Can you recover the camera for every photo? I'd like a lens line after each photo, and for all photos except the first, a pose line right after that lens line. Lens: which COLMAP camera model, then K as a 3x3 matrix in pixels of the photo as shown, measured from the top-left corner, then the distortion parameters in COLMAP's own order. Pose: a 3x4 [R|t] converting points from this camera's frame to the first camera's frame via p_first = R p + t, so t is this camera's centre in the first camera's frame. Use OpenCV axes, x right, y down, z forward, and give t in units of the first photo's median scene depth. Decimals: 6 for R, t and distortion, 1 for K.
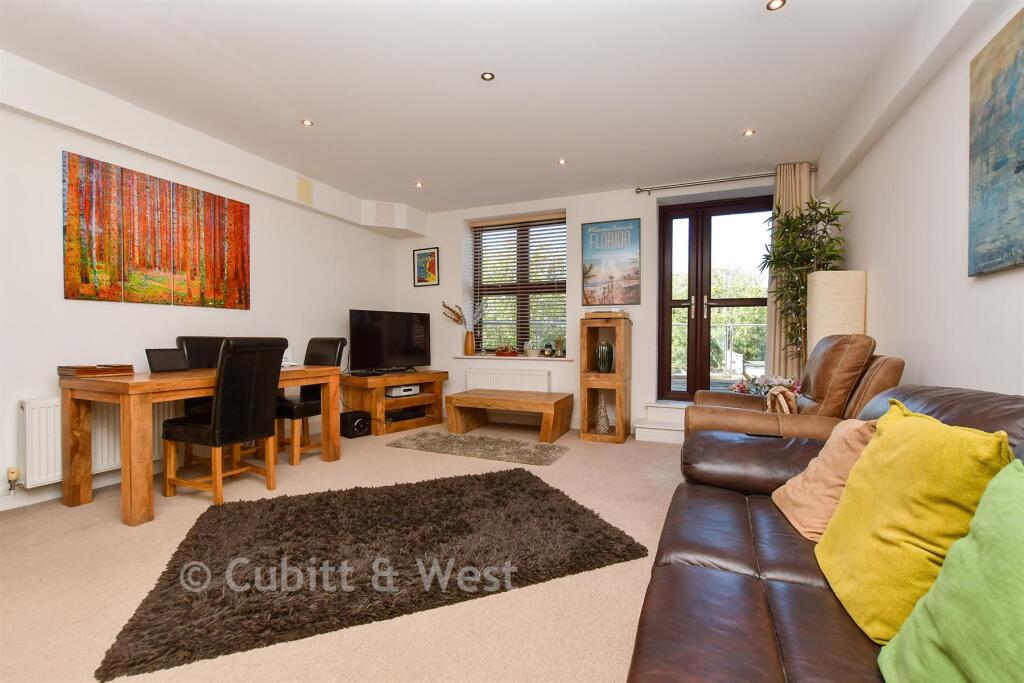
lens RADIAL K [[447.0, 0, 502.7], [0, 447.0, 342.4], [0, 0, 1]] dist [-0.000206, 0.000050]
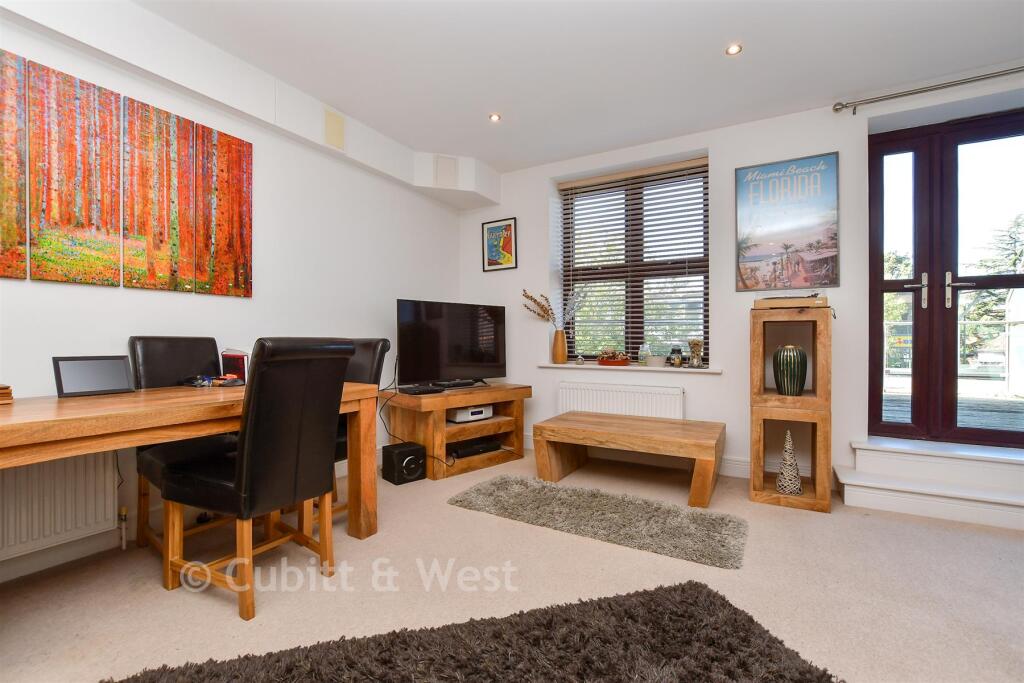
lens RADIAL K [[447.0, 0, 518.5], [0, 447.0, 341.9], [0, 0, 1]] dist [-0.000206, 0.000050]
pose [[0.996050, 0.000477, -0.088796, -0.091792], [-0.001109, 0.999974, -0.007078, -0.001115], [0.088791, 0.007148, 0.996025, 0.325997]]
